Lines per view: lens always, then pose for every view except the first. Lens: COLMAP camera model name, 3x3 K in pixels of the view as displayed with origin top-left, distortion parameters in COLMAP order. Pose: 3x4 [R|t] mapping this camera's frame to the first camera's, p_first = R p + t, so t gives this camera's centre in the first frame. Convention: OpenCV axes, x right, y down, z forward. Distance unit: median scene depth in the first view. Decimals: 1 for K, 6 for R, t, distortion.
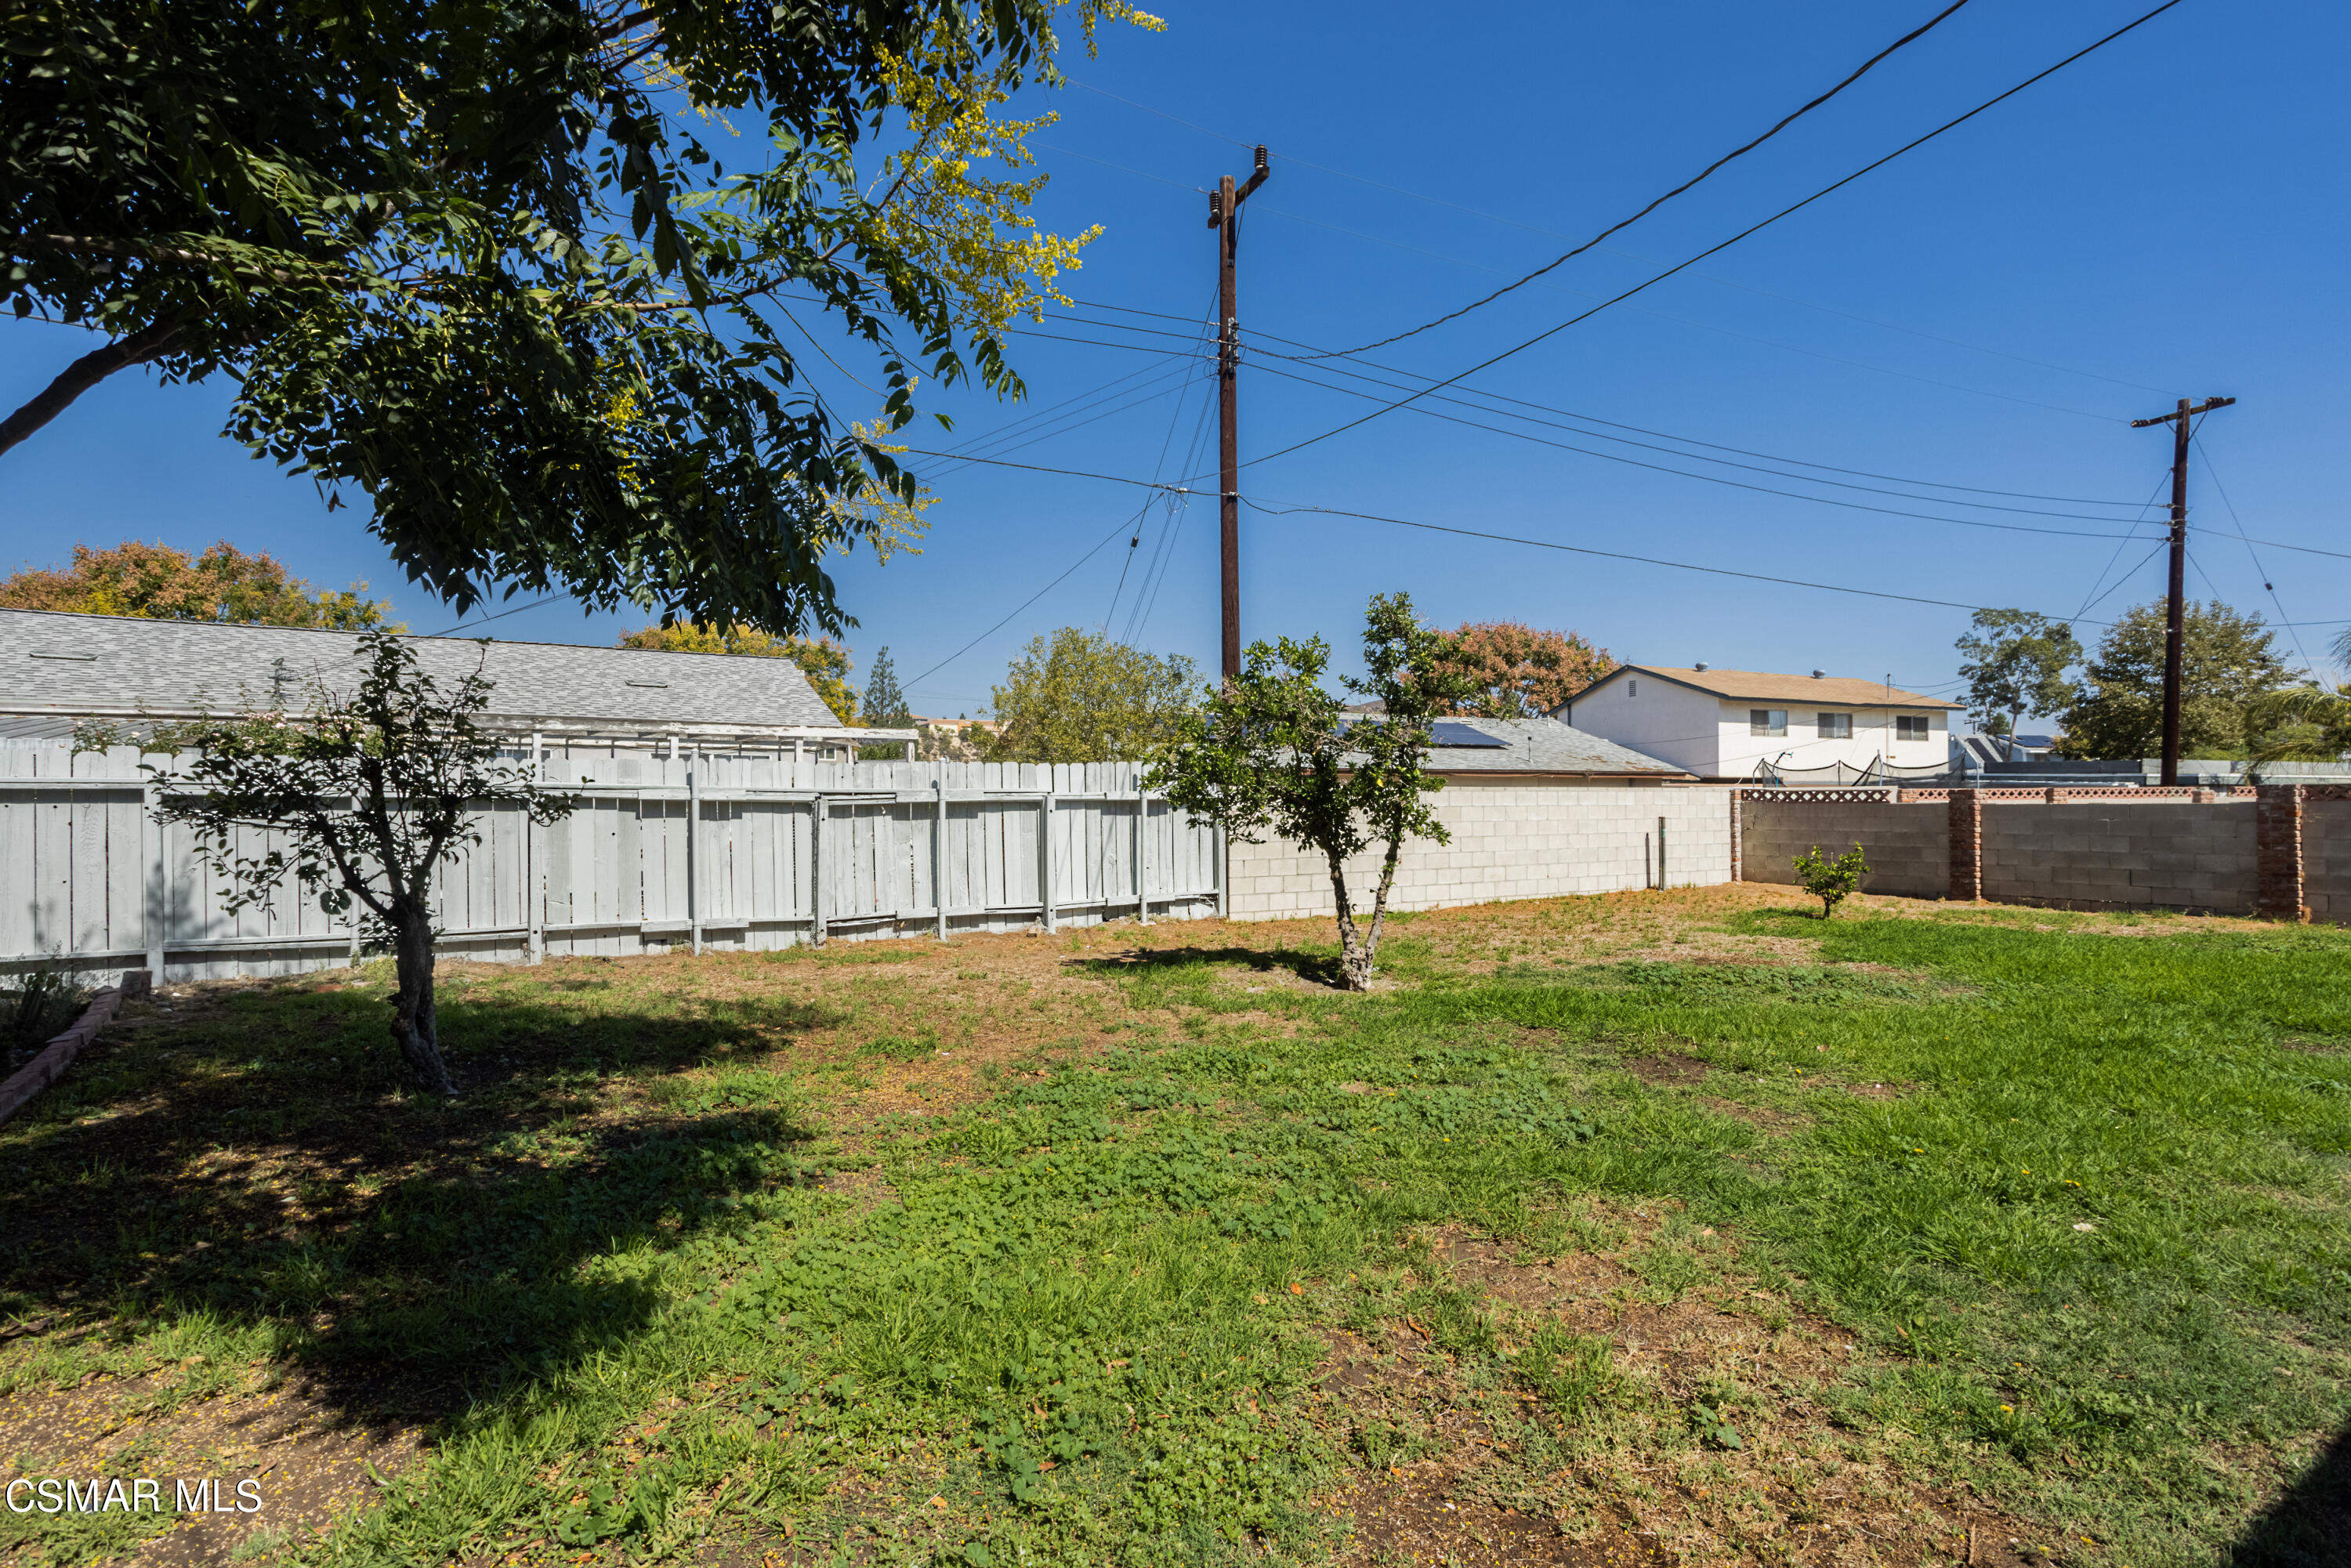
lens RADIAL K [[1184.2, 0, 1201.7], [0, 1184.2, 789.6], [0, 0, 1]] dist [-0.002168, -0.000278]
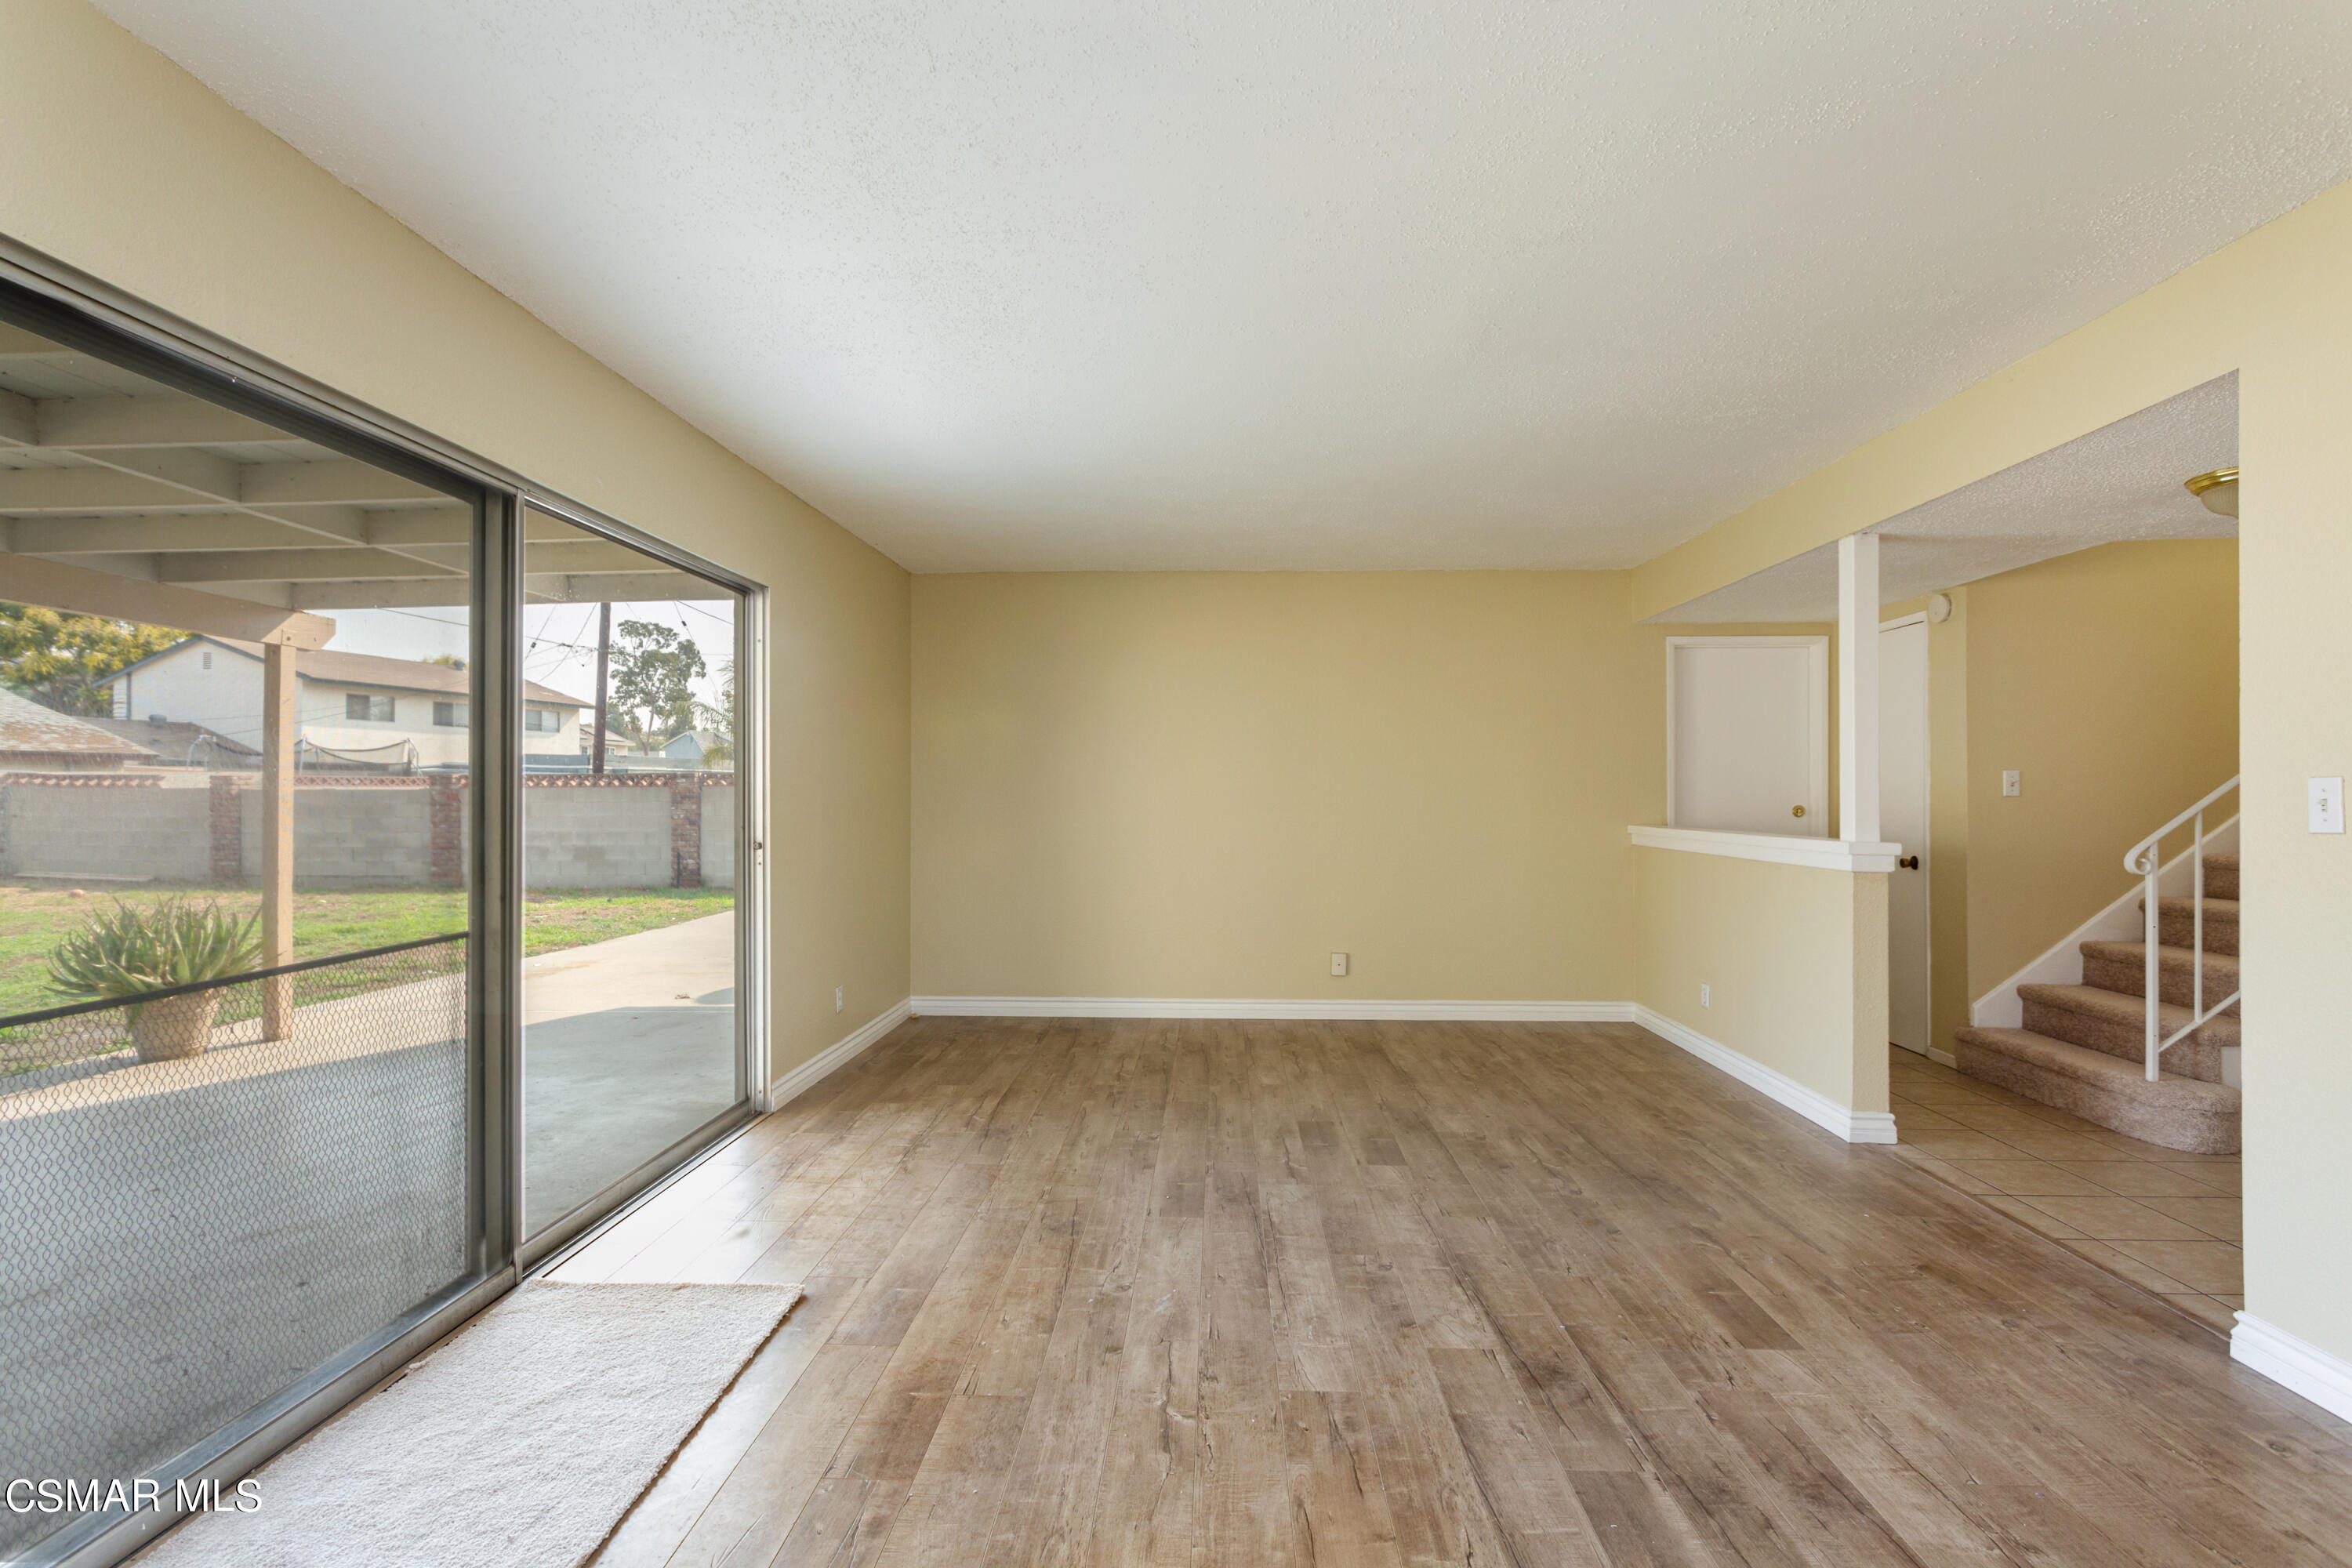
lens RADIAL K [[1114.1, 0, 1176.0], [0, 1114.1, 784.0], [0, 0, 1]] dist [0.002049, 0.000795]
pose [[0.611564, 0.009594, 0.791137, 0.411532], [-0.014913, 0.999889, -0.000597, -0.005263], [-0.791054, -0.011433, 0.611639, -0.285635]]
